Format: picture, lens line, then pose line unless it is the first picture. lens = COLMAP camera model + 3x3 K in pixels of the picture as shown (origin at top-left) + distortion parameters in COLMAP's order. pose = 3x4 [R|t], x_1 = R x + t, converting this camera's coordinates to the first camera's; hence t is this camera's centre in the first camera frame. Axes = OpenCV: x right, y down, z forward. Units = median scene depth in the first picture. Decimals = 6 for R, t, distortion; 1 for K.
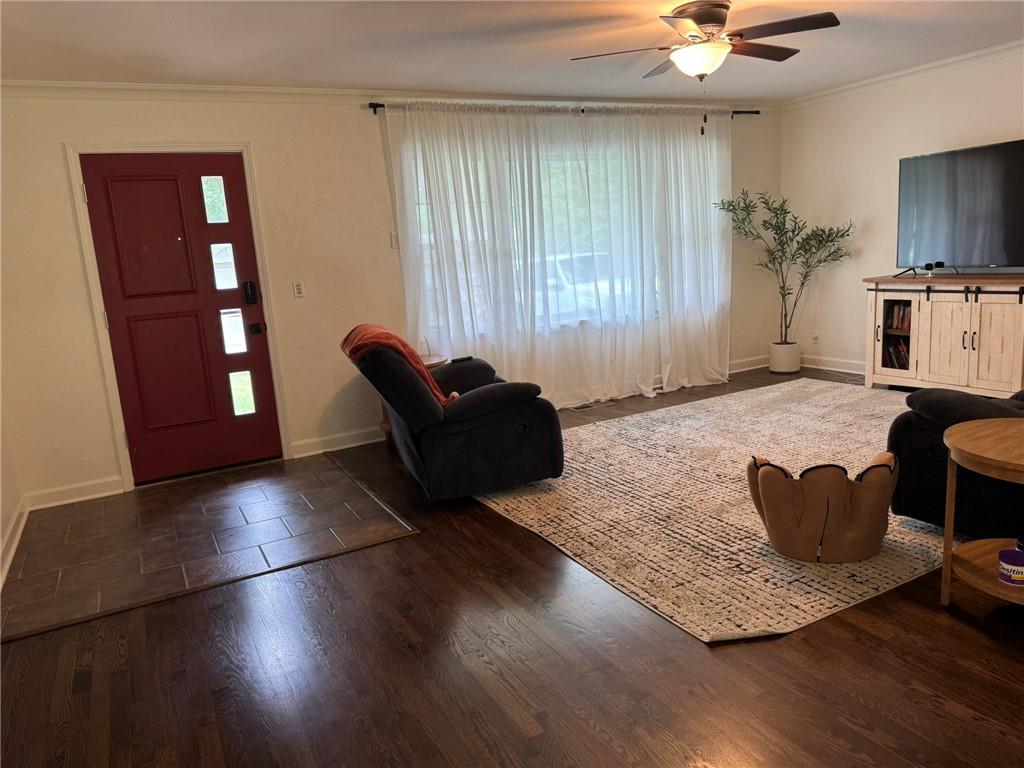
lens RADIAL K [[738.5, 0, 512.0], [0, 738.5, 384.0], [0, 0, 1]] dist [0.162560, -0.247677]
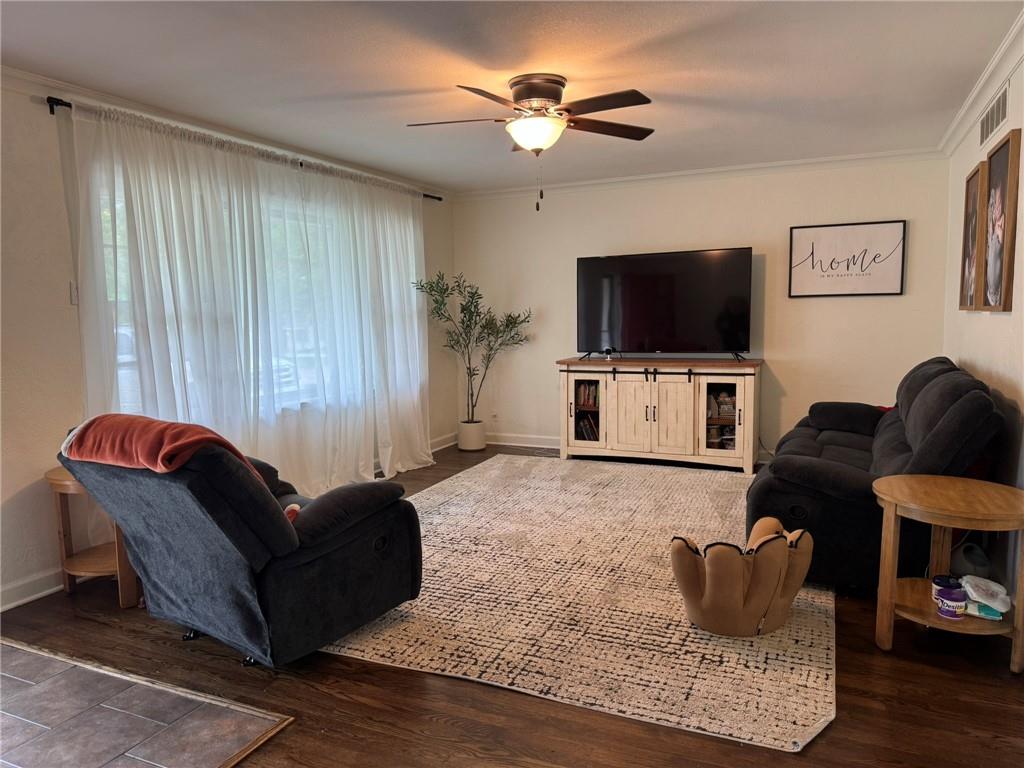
lens RADIAL K [[728.5, 0, 512.0], [0, 728.5, 384.0], [0, 0, 1]] dist [0.093706, -0.139916]
pose [[0.781710, -0.004680, 0.623624, -0.271604], [0.072197, 0.993928, -0.083039, -0.023166], [-0.619449, 0.109936, 0.777301, 0.230137]]
